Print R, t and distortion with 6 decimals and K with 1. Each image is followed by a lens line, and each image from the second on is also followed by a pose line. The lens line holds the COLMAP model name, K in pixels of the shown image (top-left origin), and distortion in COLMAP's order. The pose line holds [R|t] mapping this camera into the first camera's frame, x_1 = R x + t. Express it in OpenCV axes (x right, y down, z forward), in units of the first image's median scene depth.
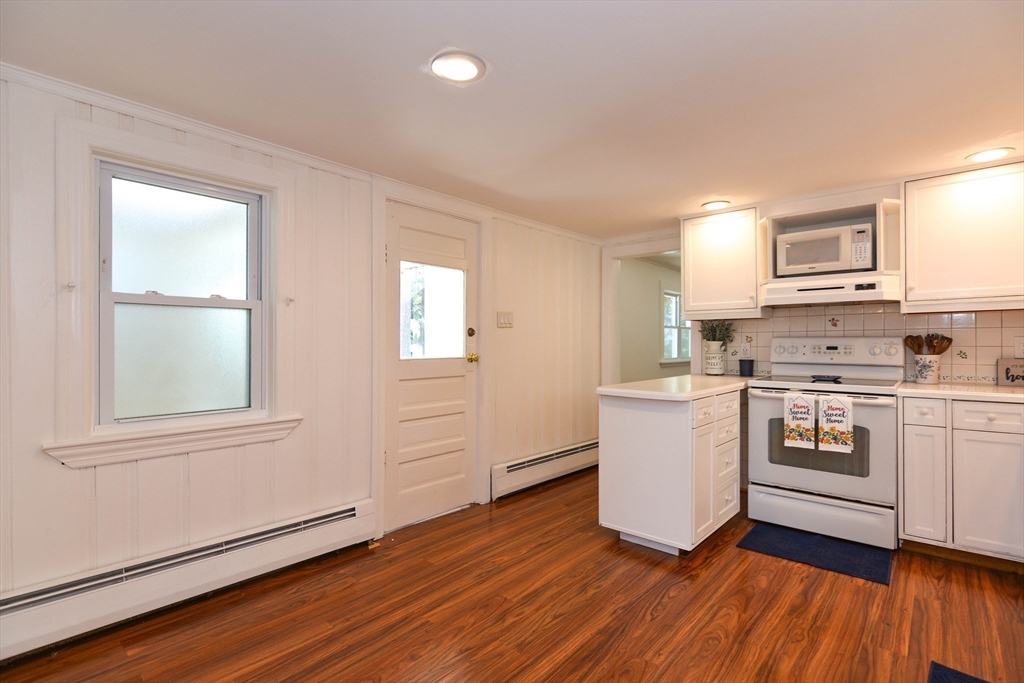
lens RADIAL K [[493.9, 0, 512.4], [0, 493.9, 341.7], [0, 0, 1]] dist [0.009402, -0.006540]
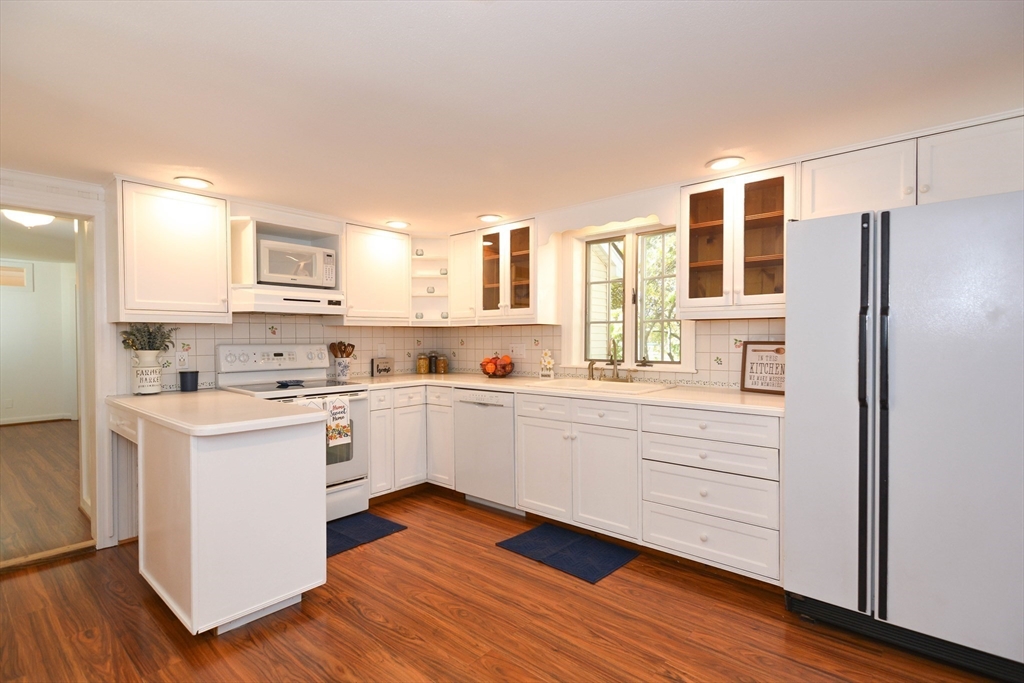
lens RADIAL K [[493.9, 0, 512.5], [0, 493.9, 340.8], [0, 0, 1]] dist [0.009402, -0.006540]
pose [[-0.008575, -0.001156, 0.999963, -0.475587], [0.004985, 0.999987, 0.001199, -0.017845], [-0.999951, 0.004995, -0.008569, 0.570195]]
